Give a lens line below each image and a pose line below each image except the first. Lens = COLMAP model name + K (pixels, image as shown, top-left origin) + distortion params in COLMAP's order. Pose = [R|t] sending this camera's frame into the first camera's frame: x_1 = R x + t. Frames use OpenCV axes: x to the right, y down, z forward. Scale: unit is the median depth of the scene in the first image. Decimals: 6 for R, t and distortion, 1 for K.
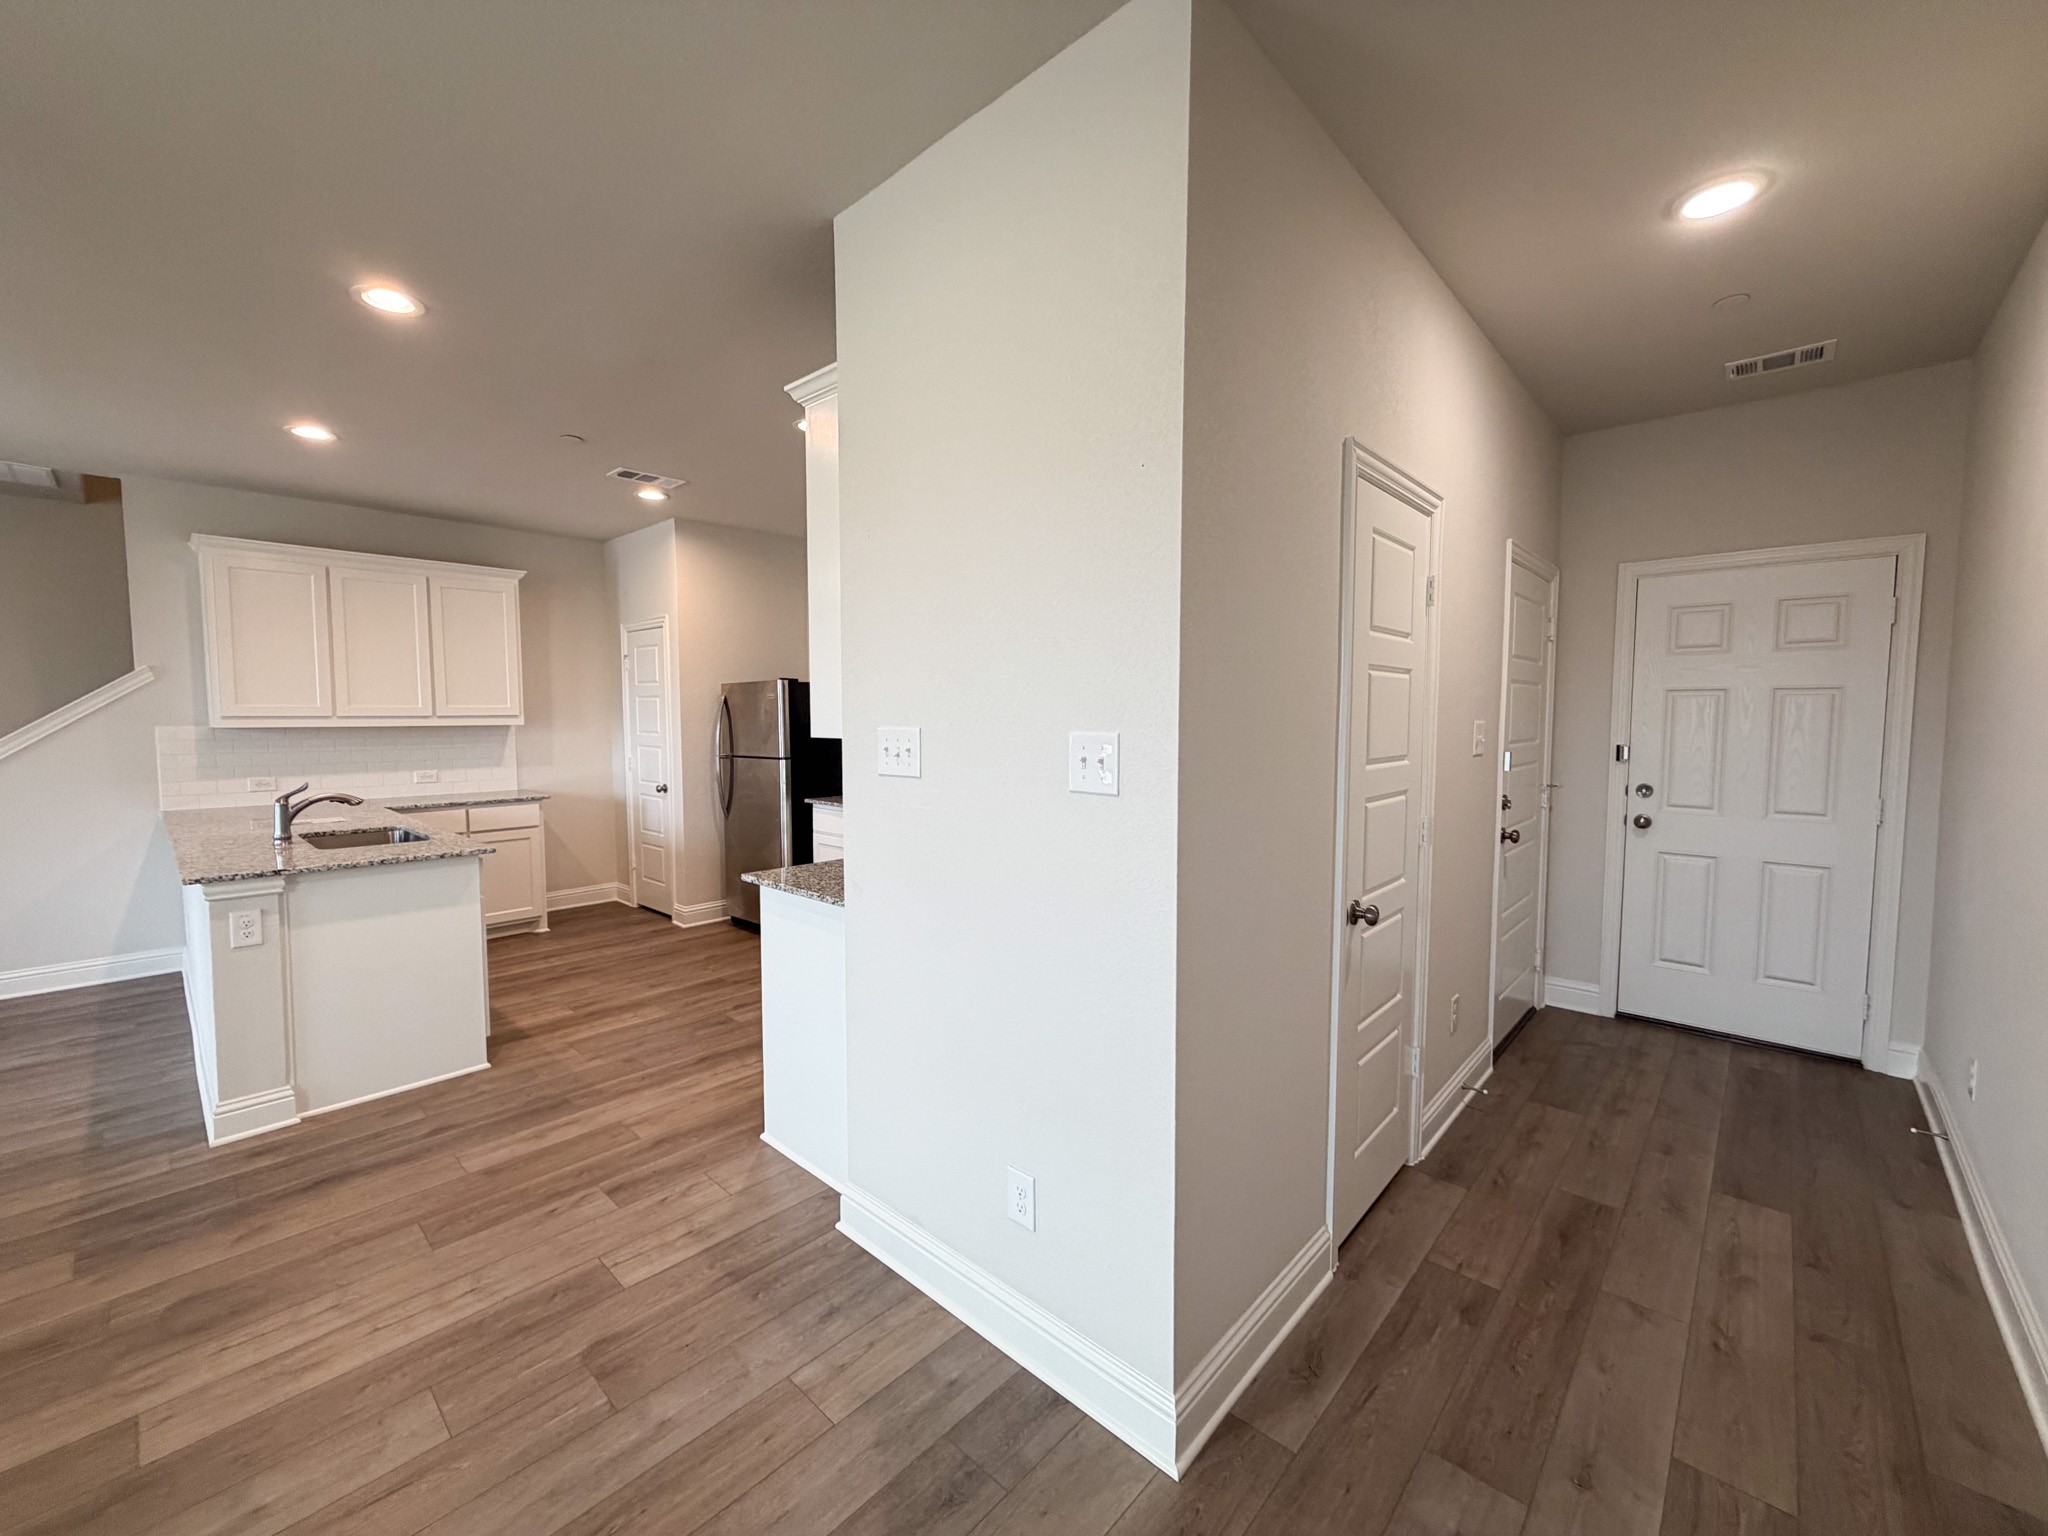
lens RADIAL K [[817.6, 0, 1018.9], [0, 817.6, 766.1], [0, 0, 1]] dist [0.001305, 0.000316]
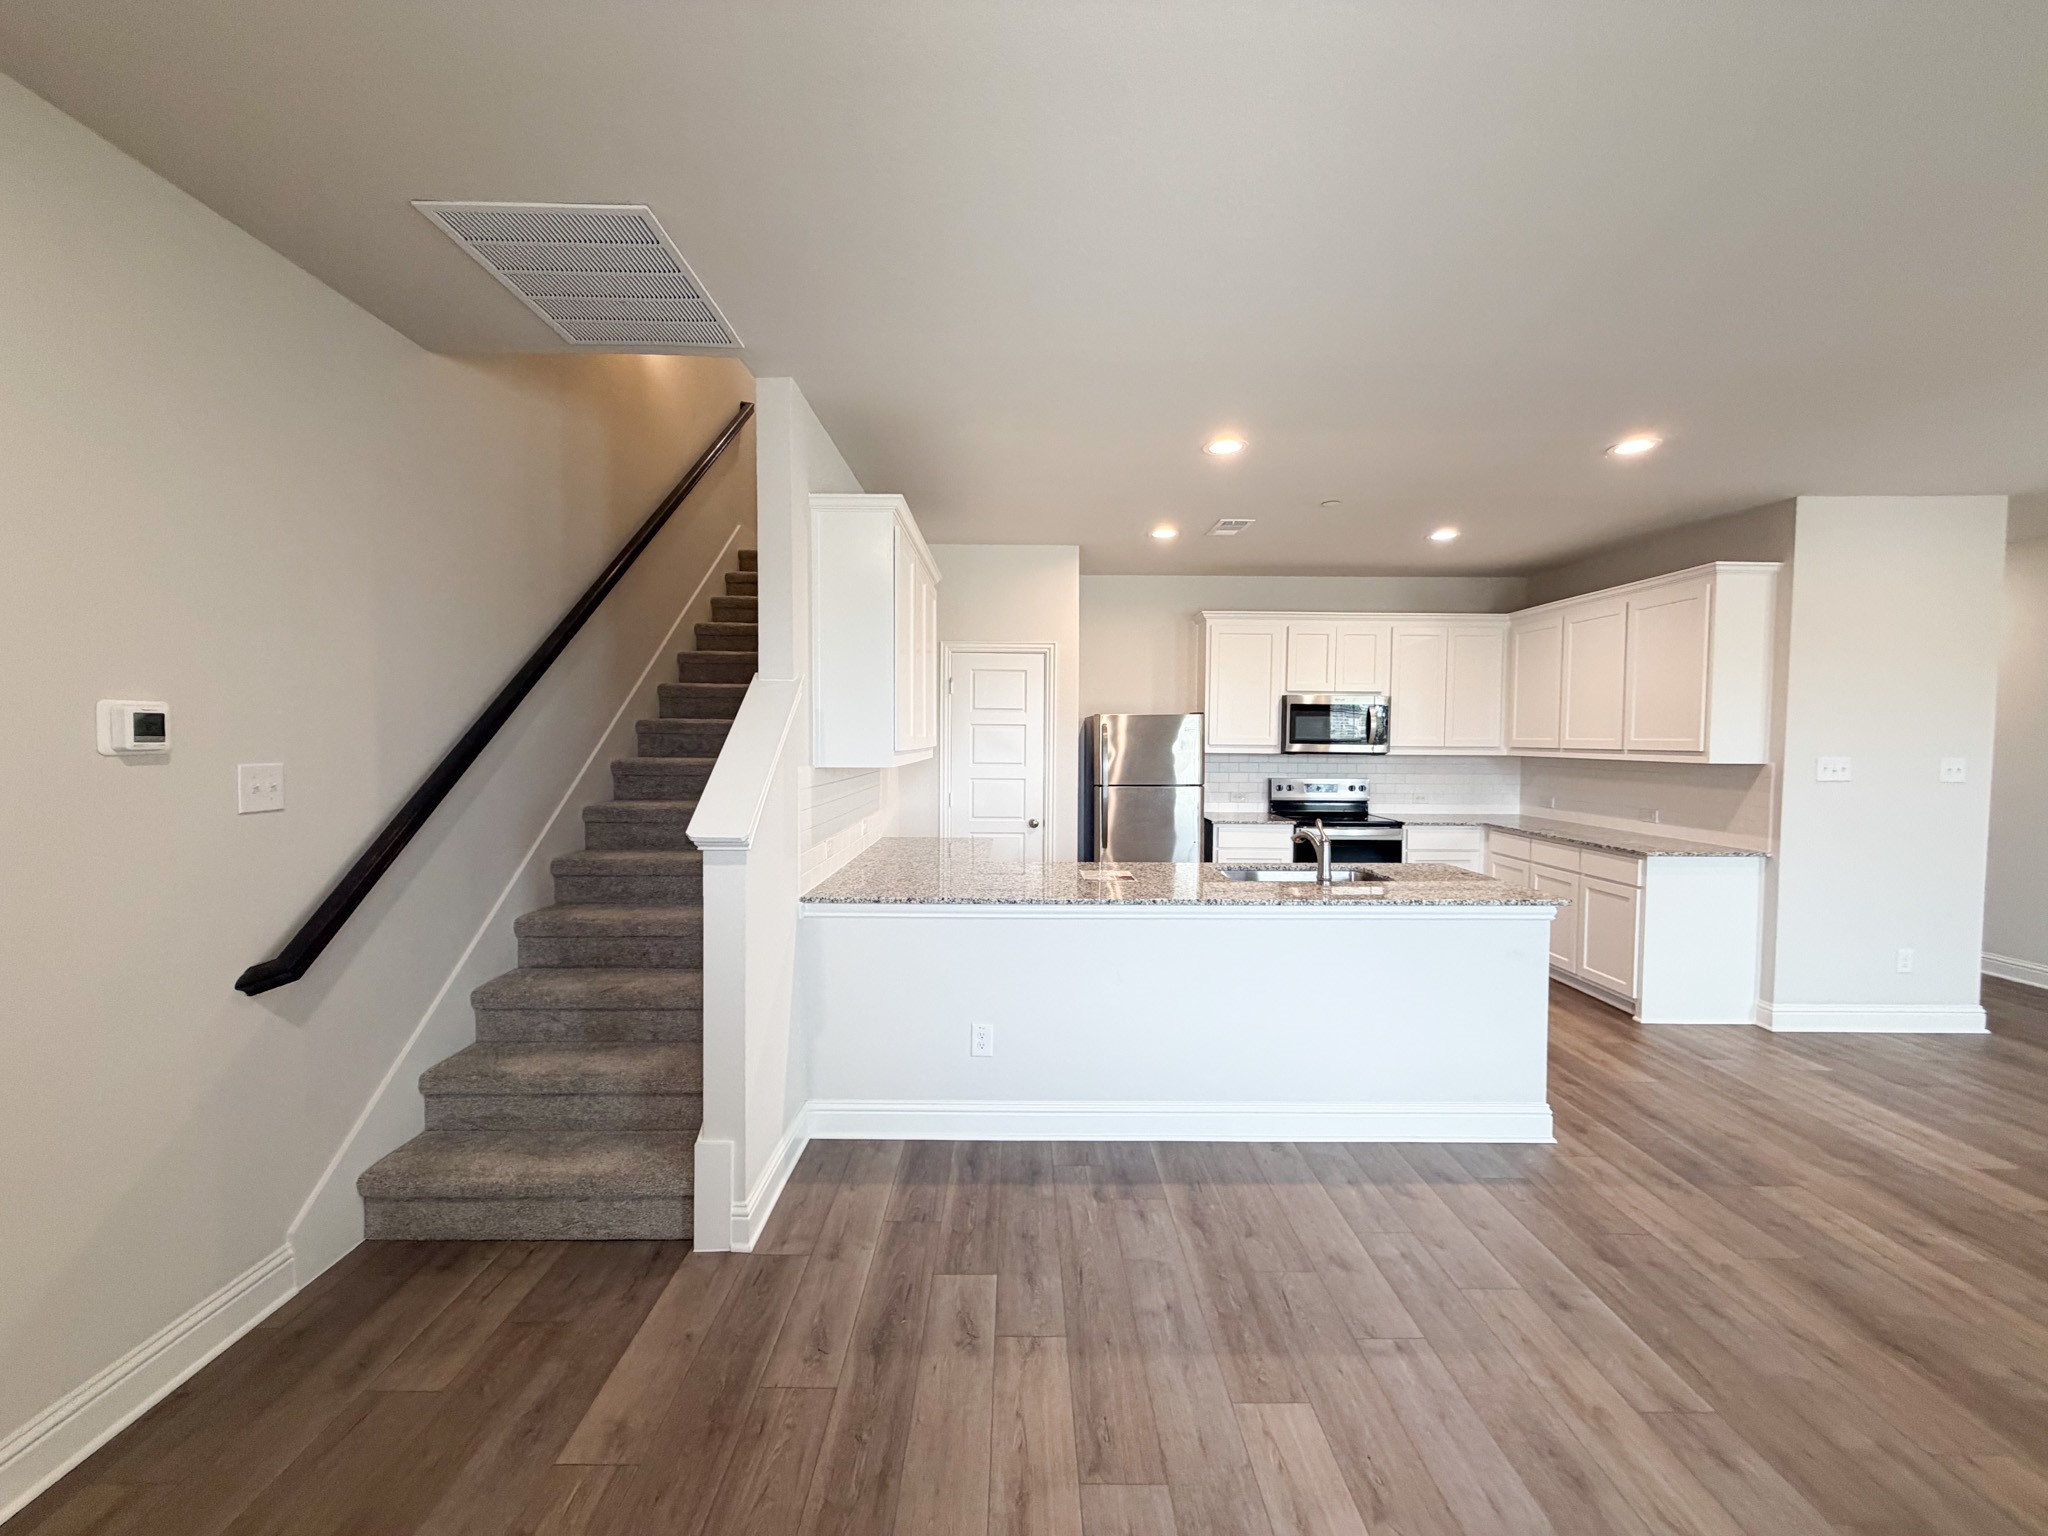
lens RADIAL K [[817.6, 0, 1018.9], [0, 817.6, 766.1], [0, 0, 1]] dist [0.001305, 0.000316]
pose [[0.730235, -0.019328, 0.682922, -1.303985], [0.037517, 0.999226, -0.011835, -0.033249], [-0.682165, 0.034264, 0.730395, 0.385486]]
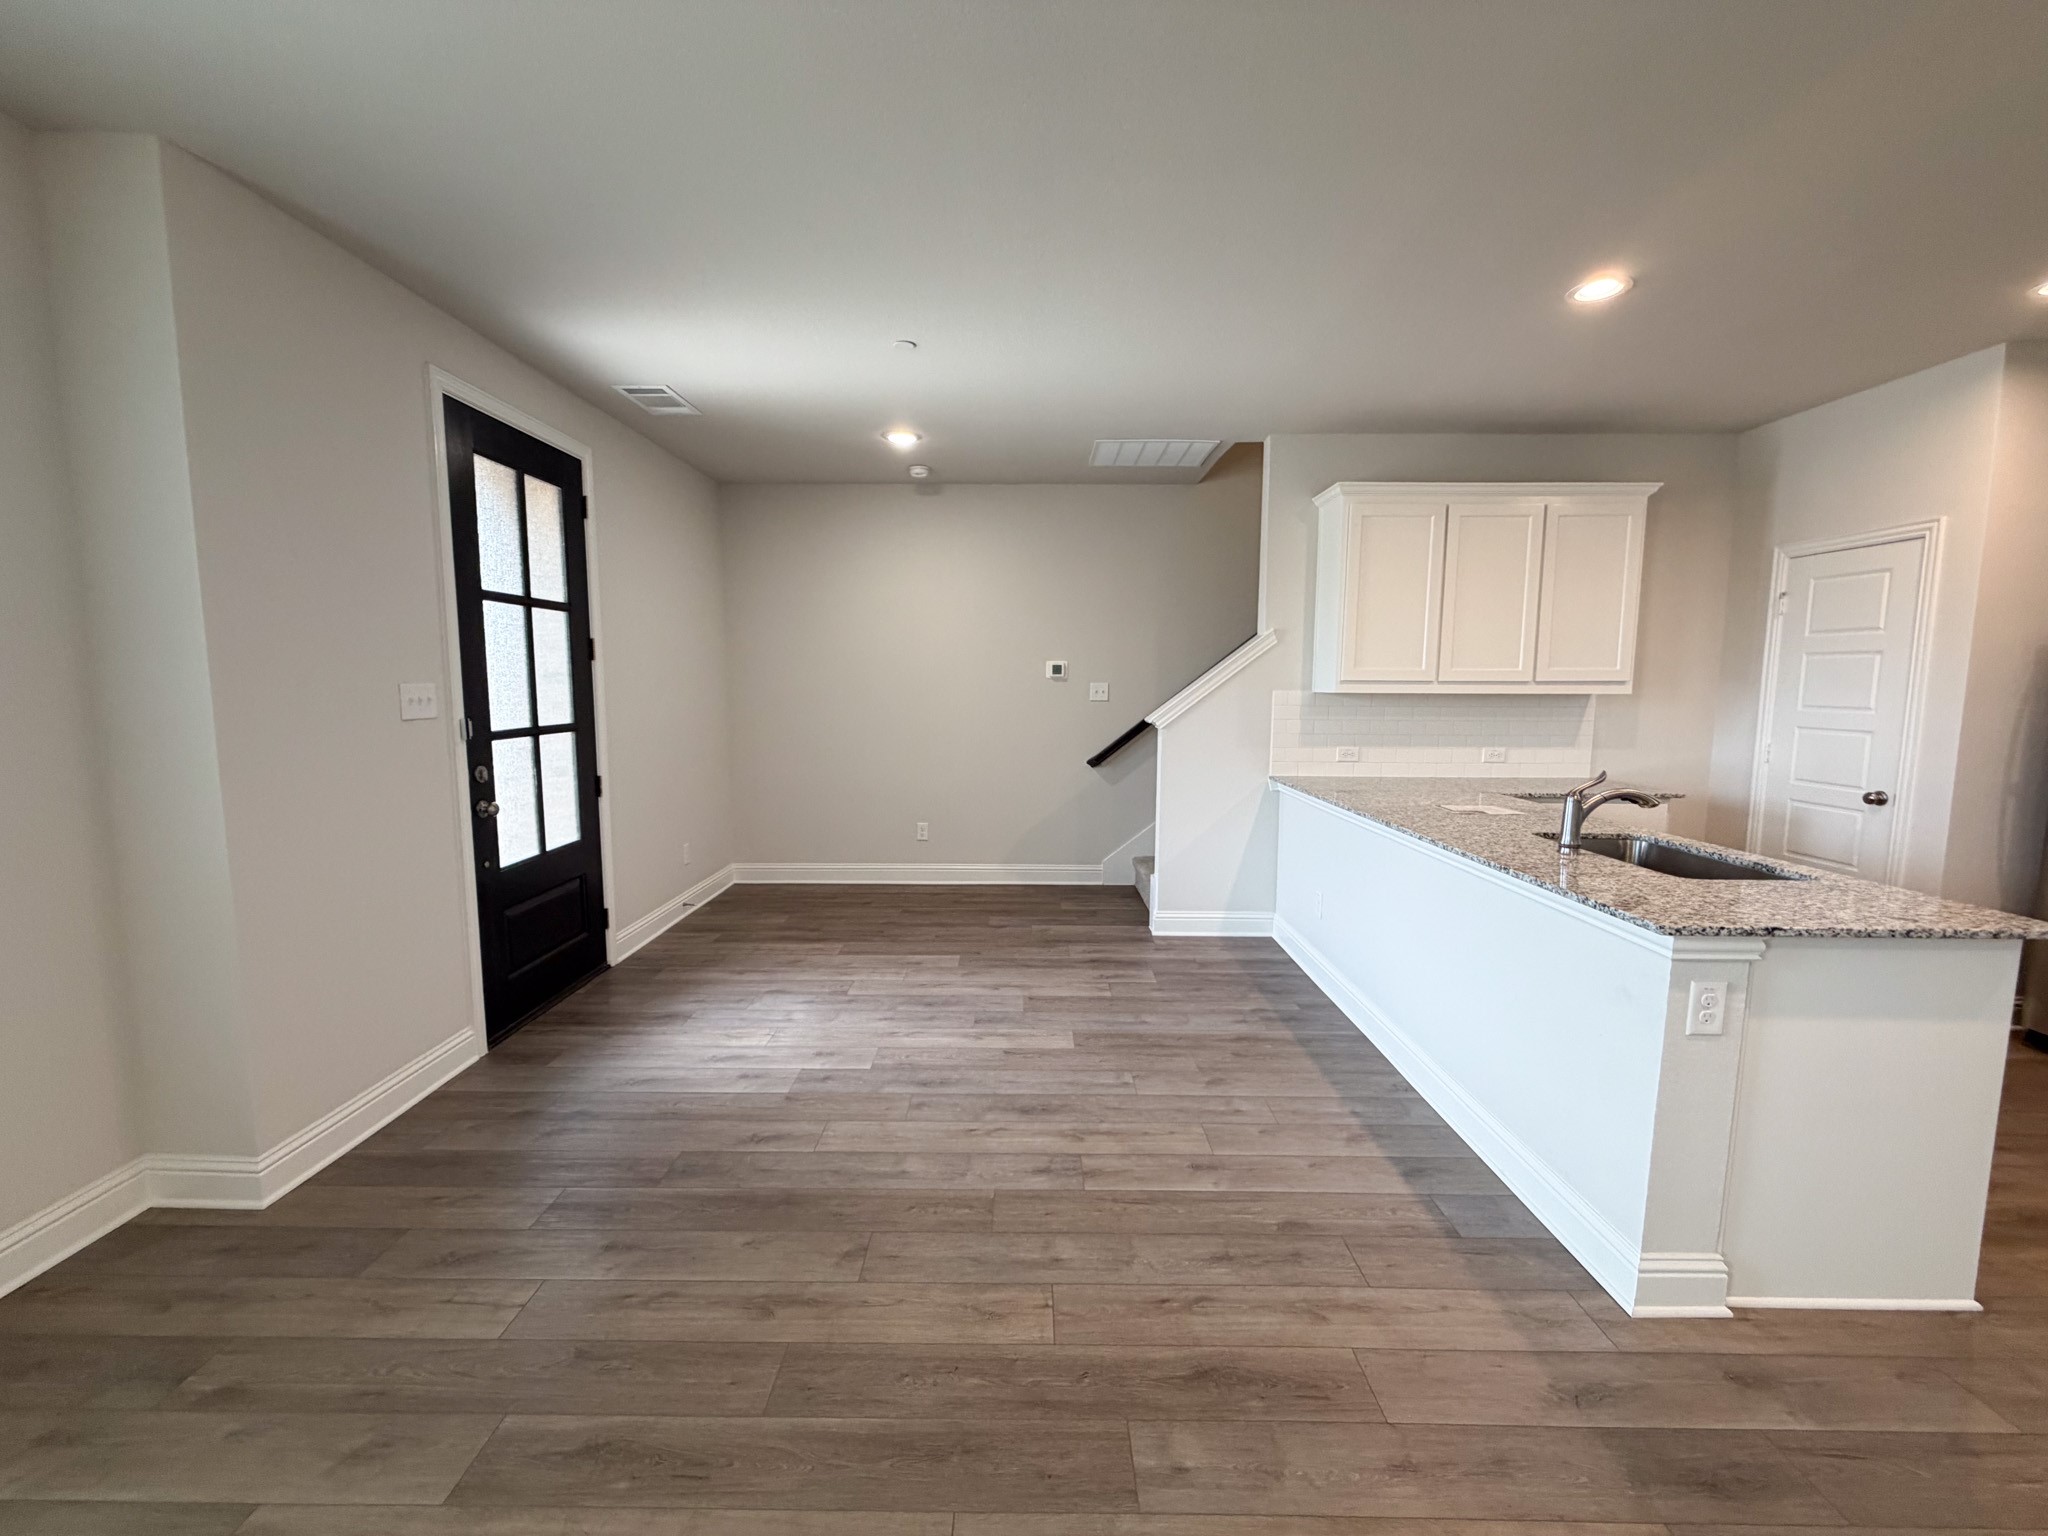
lens RADIAL K [[817.6, 0, 1018.9], [0, 817.6, 766.1], [0, 0, 1]] dist [0.001305, 0.000316]
pose [[0.672440, 0.080597, -0.735751, -0.500126], [-0.053254, 0.996746, 0.060515, -0.000620], [0.738234, -0.001511, 0.674543, 0.098485]]
